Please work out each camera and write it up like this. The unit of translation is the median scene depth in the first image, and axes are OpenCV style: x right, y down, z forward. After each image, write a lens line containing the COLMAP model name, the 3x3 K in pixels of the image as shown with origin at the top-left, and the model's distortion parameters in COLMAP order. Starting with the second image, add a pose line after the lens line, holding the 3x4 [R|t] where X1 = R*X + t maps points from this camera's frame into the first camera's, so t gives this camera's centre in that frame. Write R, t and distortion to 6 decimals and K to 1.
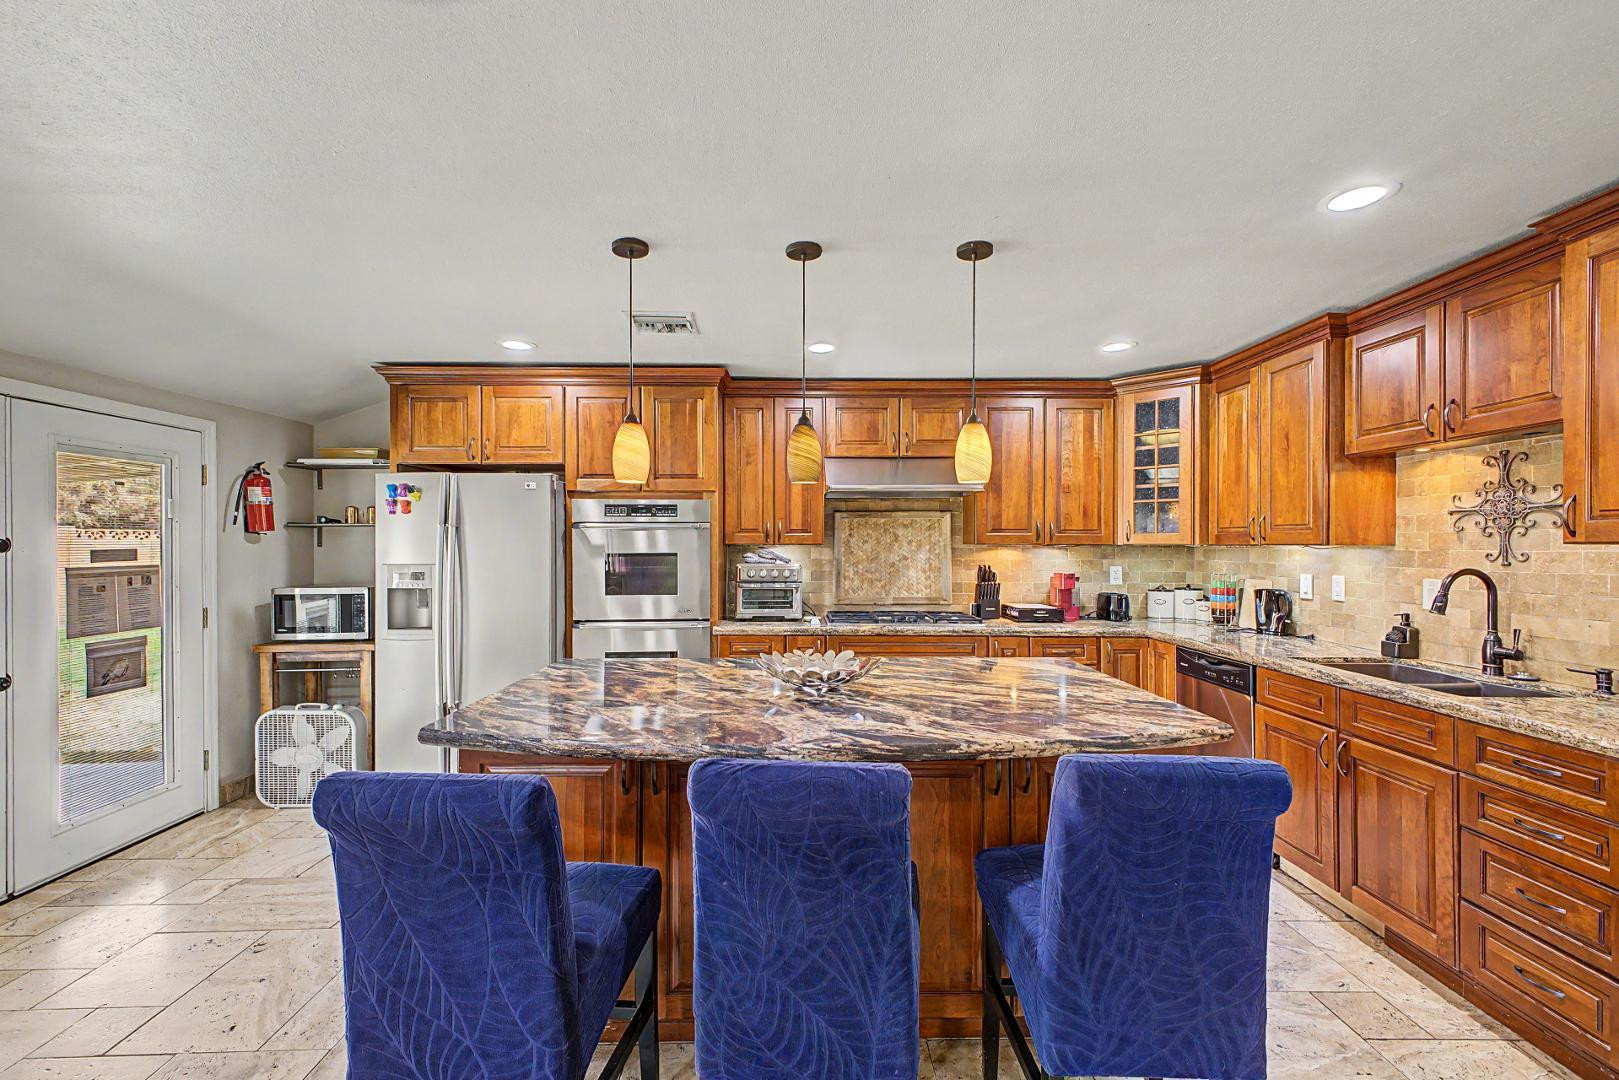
lens RADIAL K [[681.7, 0, 800.8], [0, 681.7, 541.6], [0, 0, 1]] dist [0.006606, -0.003453]
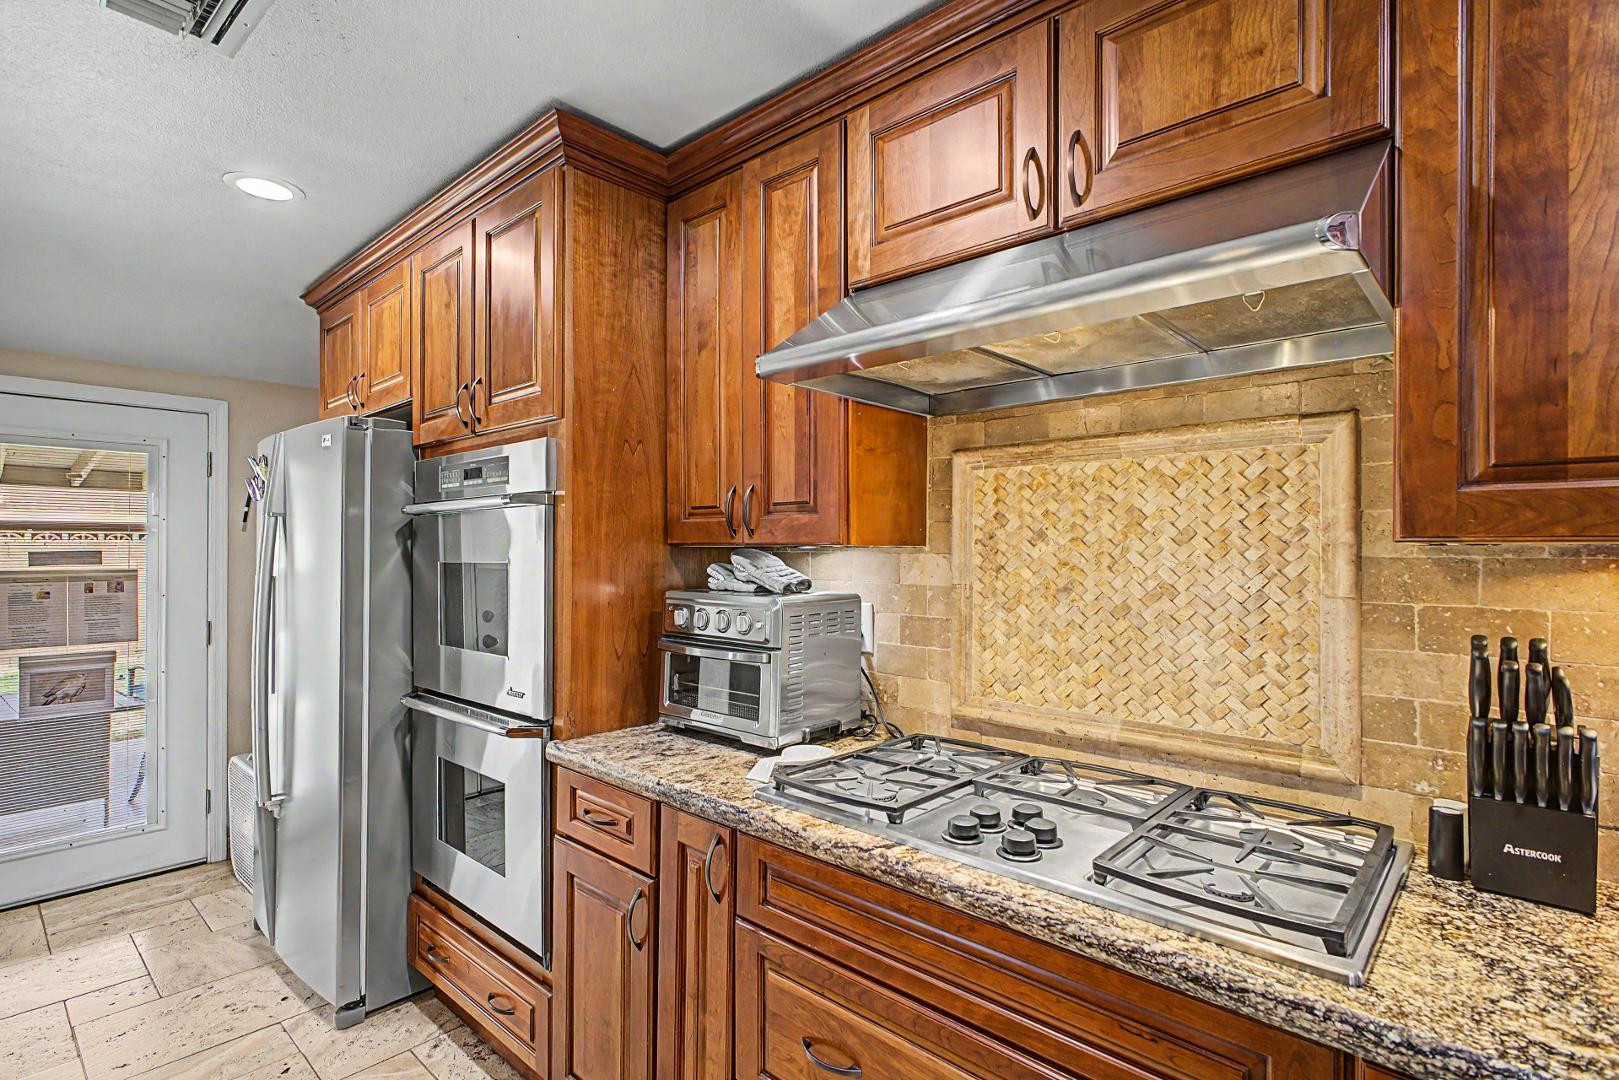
lens RADIAL K [[784.2, 0, 804.3], [0, 784.2, 541.3], [0, 0, 1]] dist [-0.000385, 0.000074]
pose [[0.727062, -0.006357, -0.686543, 0.325487], [0.000989, 0.999966, -0.008212, 0.006741], [0.686571, 0.005291, 0.727043, 0.782921]]
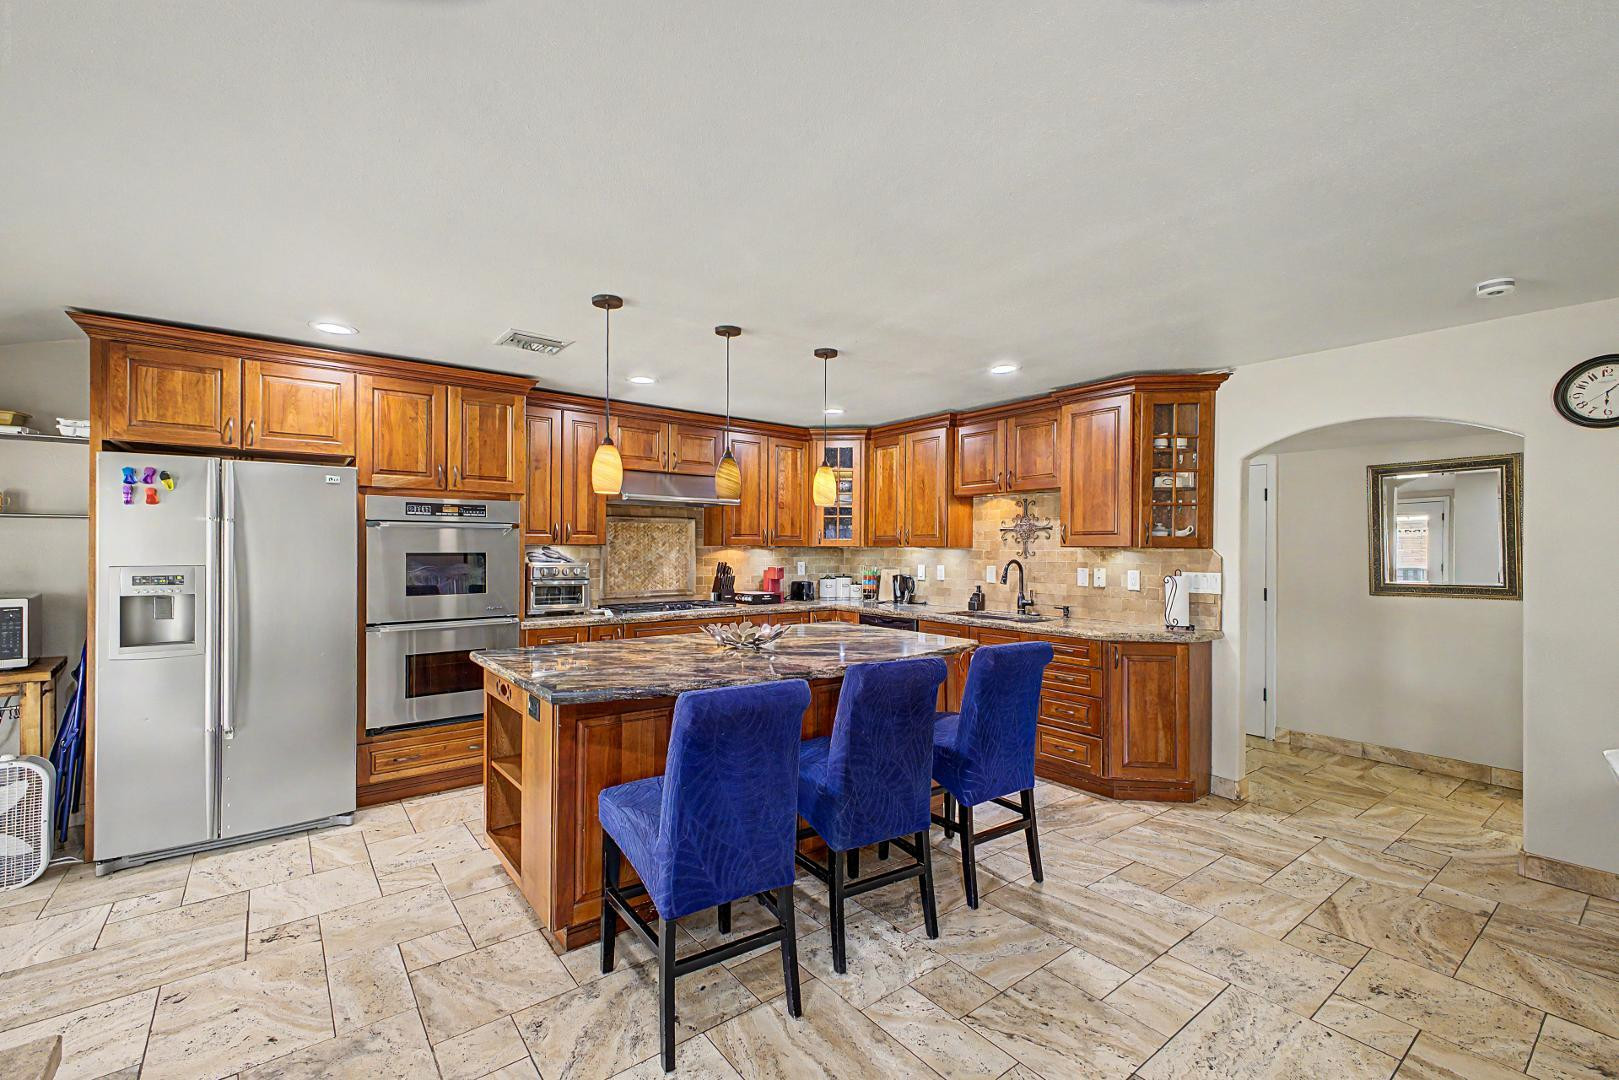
lens RADIAL K [[681.7, 0, 785.2], [0, 681.7, 545.4], [0, 0, 1]] dist [0.006606, -0.003453]
pose [[0.806169, 0.005797, 0.591656, -0.452880], [-0.007515, 0.999972, 0.000442, 0.002104], [-0.591637, -0.004802, 0.806190, -0.109415]]
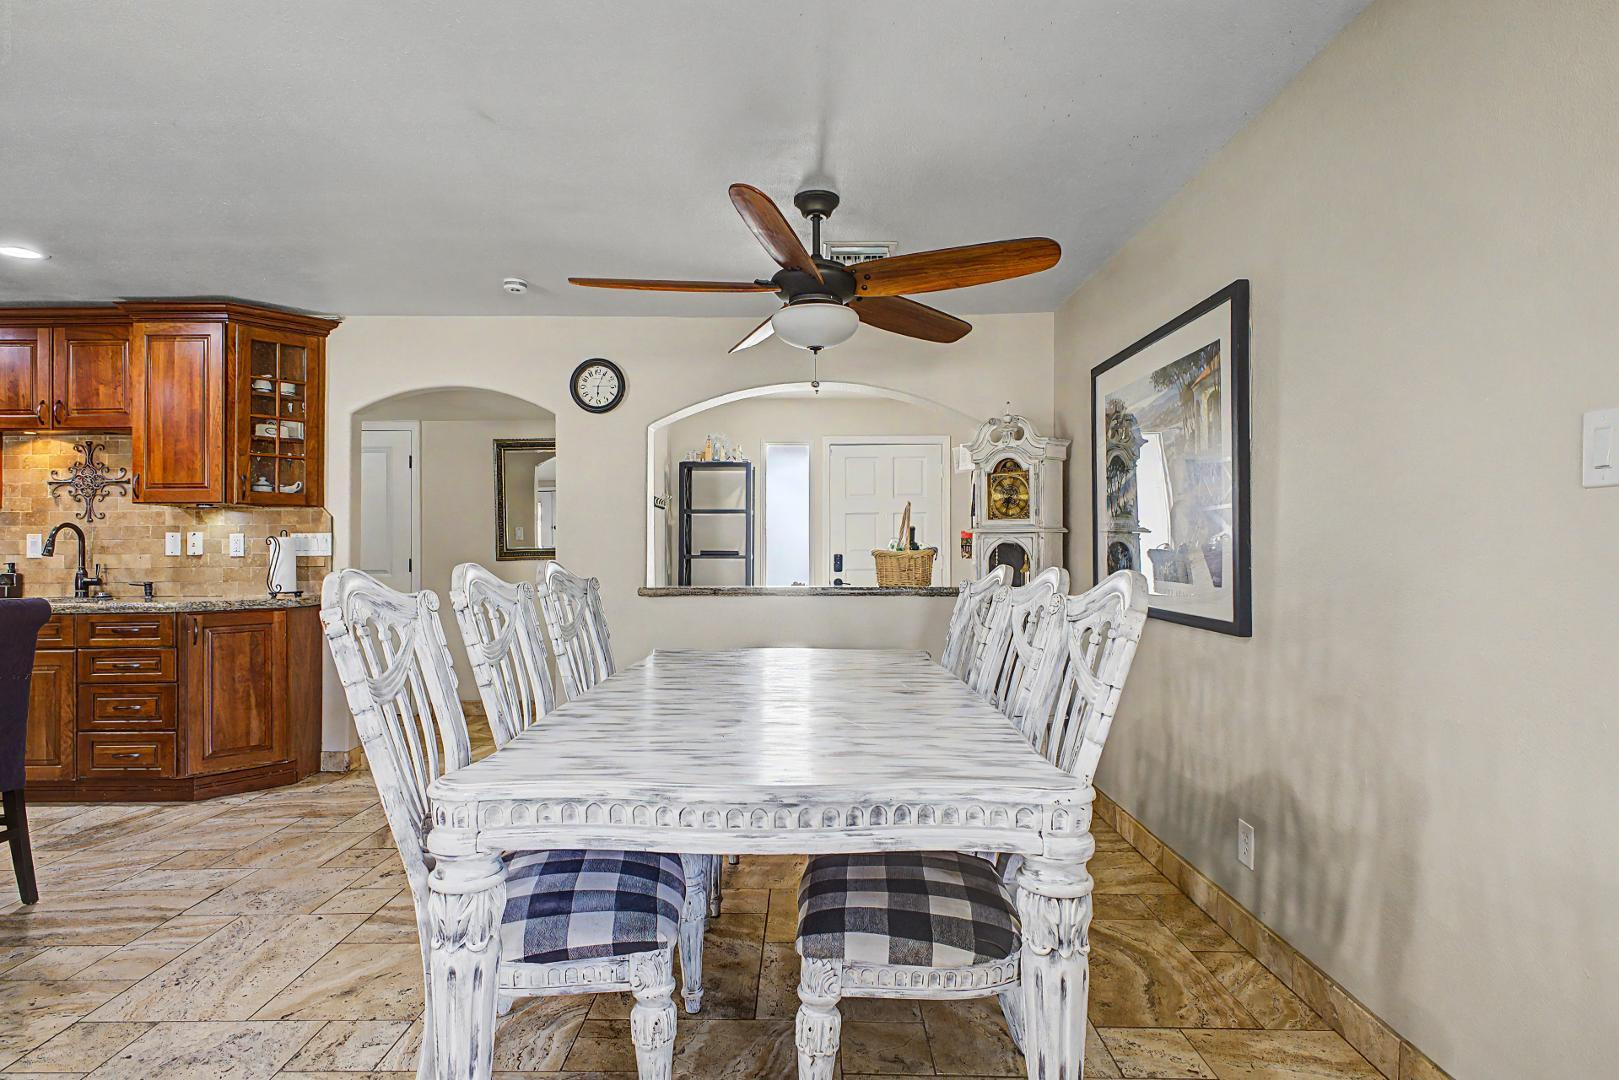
lens RADIAL K [[869.9, 0, 815.0], [0, 869.9, 543.8], [0, 0, 1]] dist [0.011625, -0.004786]
pose [[0.003400, 0.007730, 0.999964, -0.543343], [0.001571, 0.999969, -0.007735, 0.066216], [-0.999993, 0.001597, 0.003388, -0.359978]]
